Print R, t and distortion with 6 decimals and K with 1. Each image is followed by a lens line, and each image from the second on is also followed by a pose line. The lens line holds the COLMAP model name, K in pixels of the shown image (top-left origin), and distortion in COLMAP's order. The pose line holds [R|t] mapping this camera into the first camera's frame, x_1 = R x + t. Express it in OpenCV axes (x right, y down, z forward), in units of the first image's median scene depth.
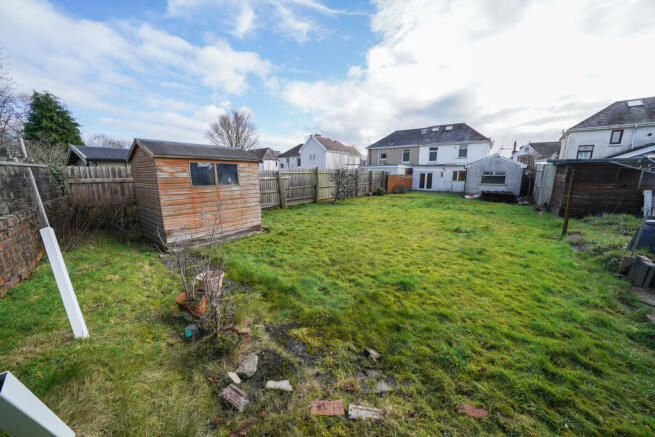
lens RADIAL K [[228.9, 0, 327.5], [0, 228.9, 218.5], [0, 0, 1]] dist [-0.018225, 0.000194]
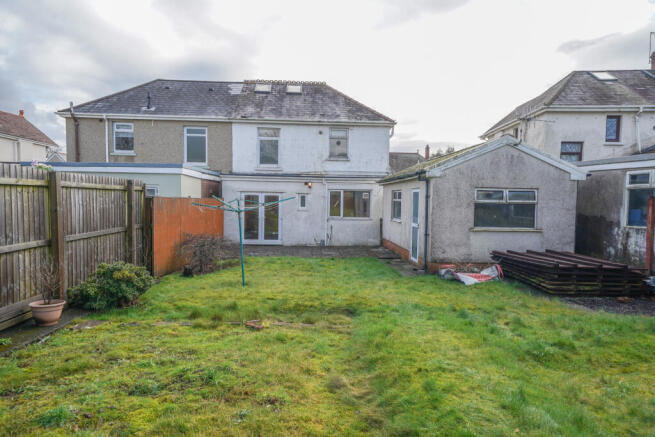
lens RADIAL K [[429.5, 0, 327.5], [0, 429.5, 218.5], [0, 0, 1]] dist [0.043935, 0.000042]
pose [[0.780798, -0.013637, 0.624634, 0.103246], [0.108126, 0.987626, -0.113596, -0.080449], [-0.615356, 0.156235, 0.772611, 0.444658]]
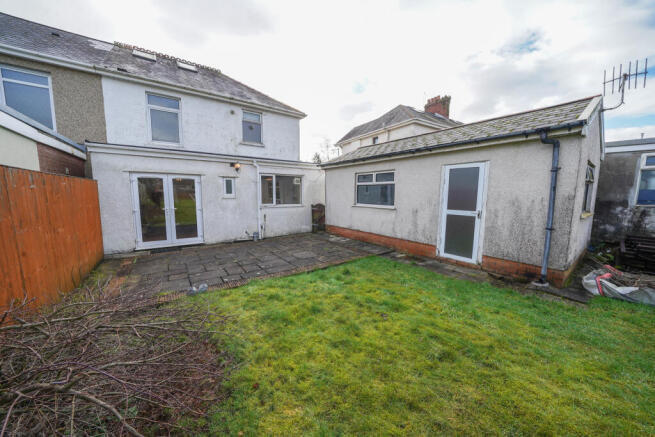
lens RADIAL K [[228.9, 0, 327.5], [0, 228.9, 218.5], [0, 0, 1]] dist [-0.018225, 0.000194]
pose [[0.315811, -0.099574, 0.943583, 0.257164], [0.182953, 0.982206, 0.042416, -0.137868], [-0.931016, 0.159236, 0.328409, 0.780368]]
